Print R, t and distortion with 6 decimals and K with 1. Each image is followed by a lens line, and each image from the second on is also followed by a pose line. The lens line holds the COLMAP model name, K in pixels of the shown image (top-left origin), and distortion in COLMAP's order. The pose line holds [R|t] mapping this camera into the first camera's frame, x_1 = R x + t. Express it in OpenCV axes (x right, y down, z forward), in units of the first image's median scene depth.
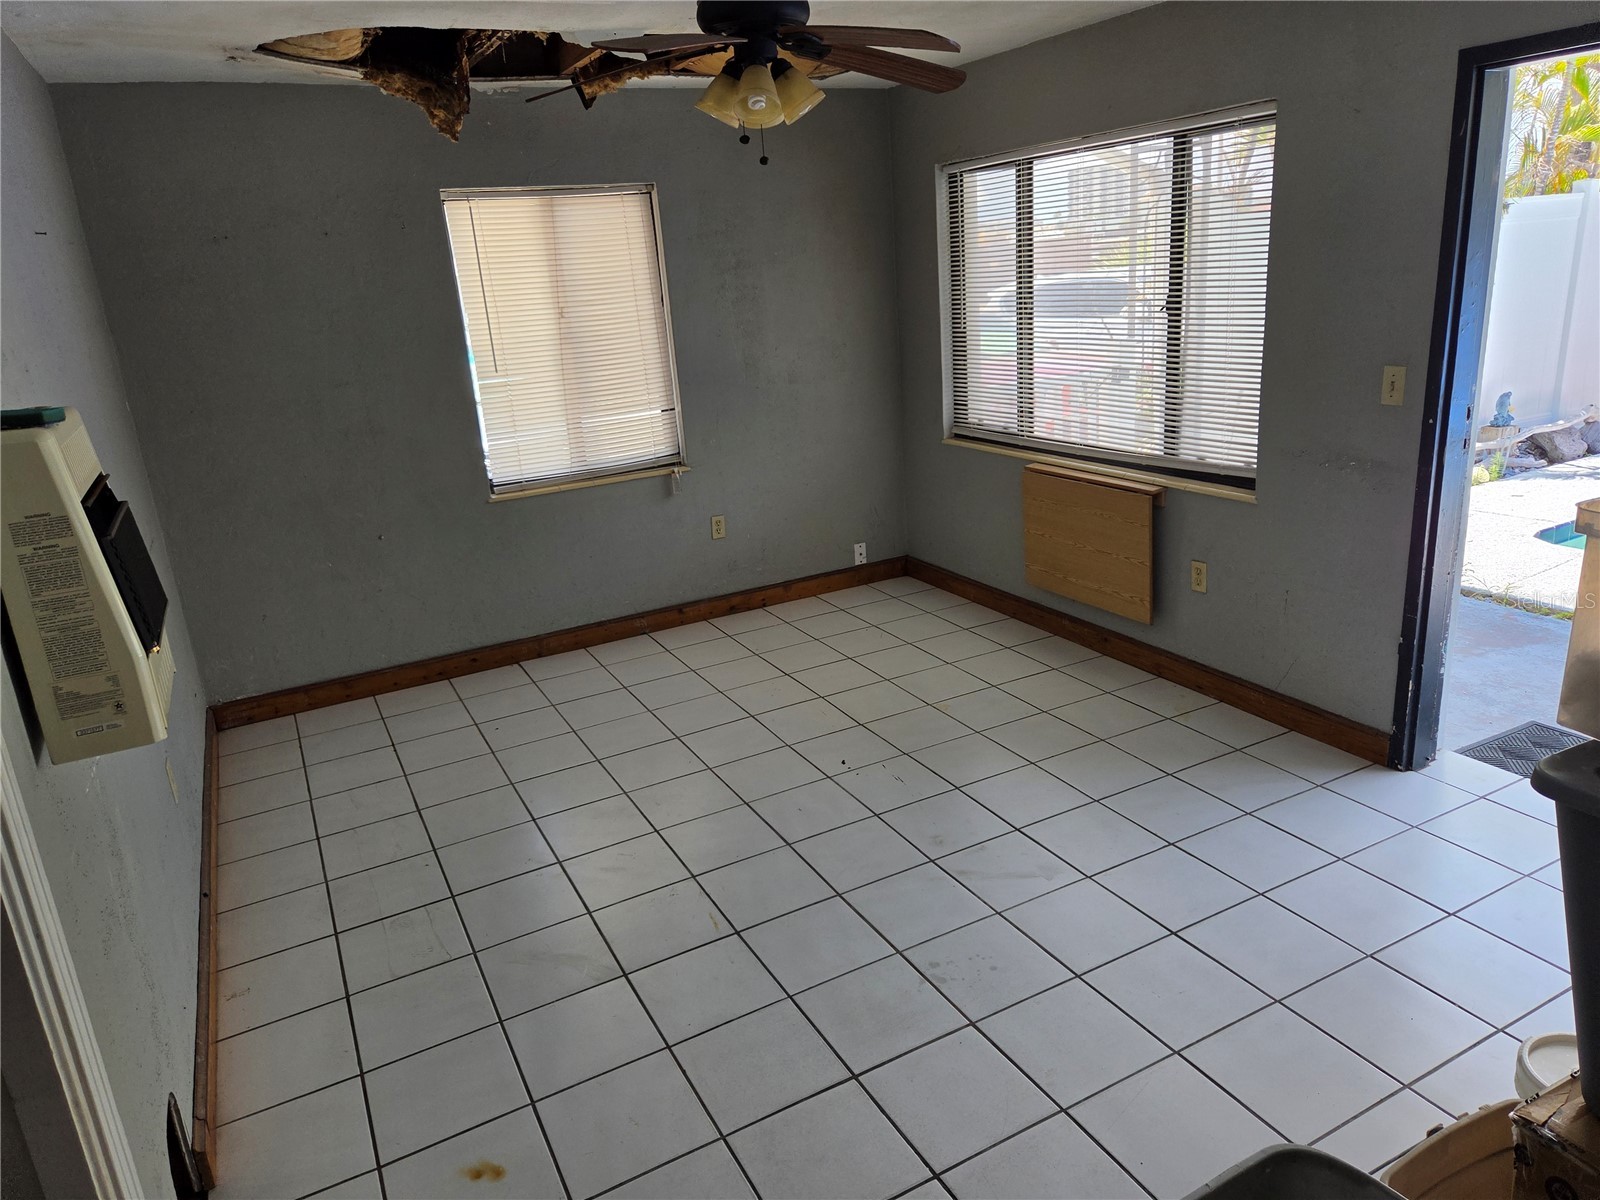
lens RADIAL K [[1078.4, 0, 800.0], [0, 1078.4, 600.0], [0, 0, 1]] dist [0.000455, 0.000269]
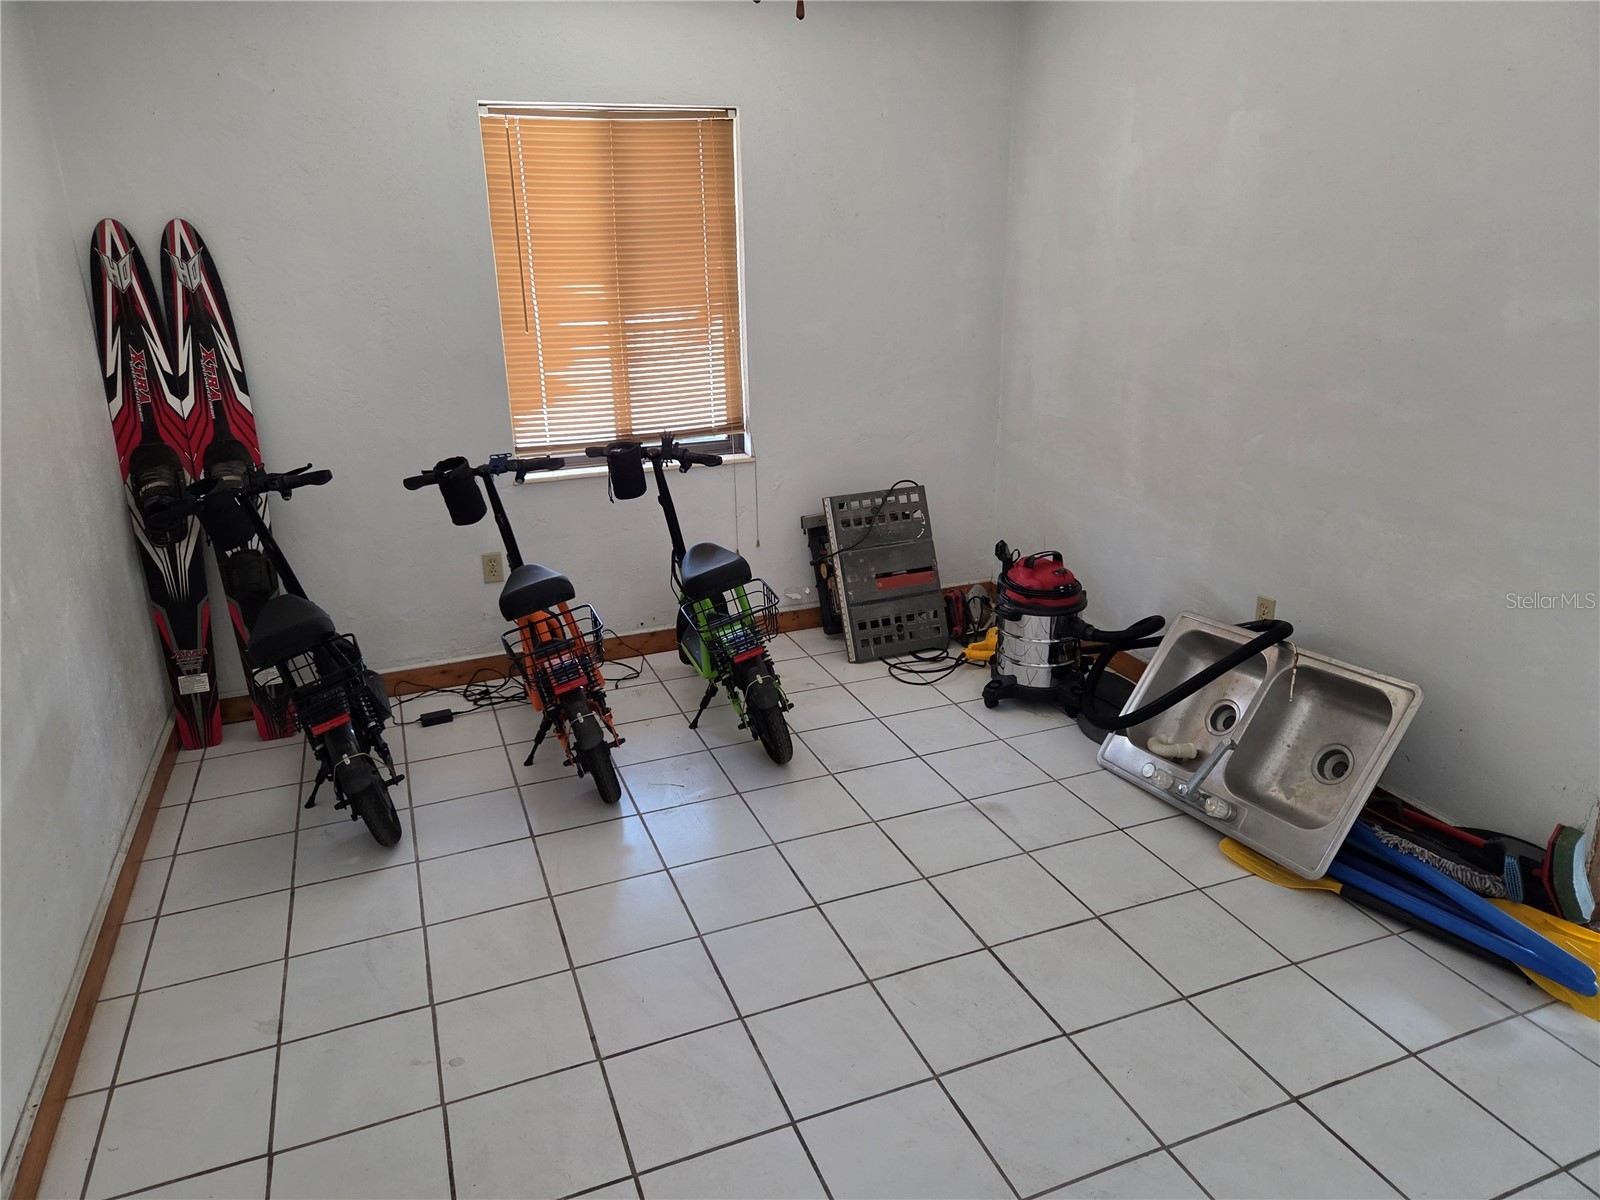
lens RADIAL K [[1078.4, 0, 800.0], [0, 1078.4, 600.0], [0, 0, 1]] dist [0.000455, 0.000269]
pose [[0.994518, 0.074030, -0.073851, -0.071503], [-0.070656, 0.996379, 0.047298, -0.037661], [0.077085, -0.041821, 0.996147, 0.135032]]
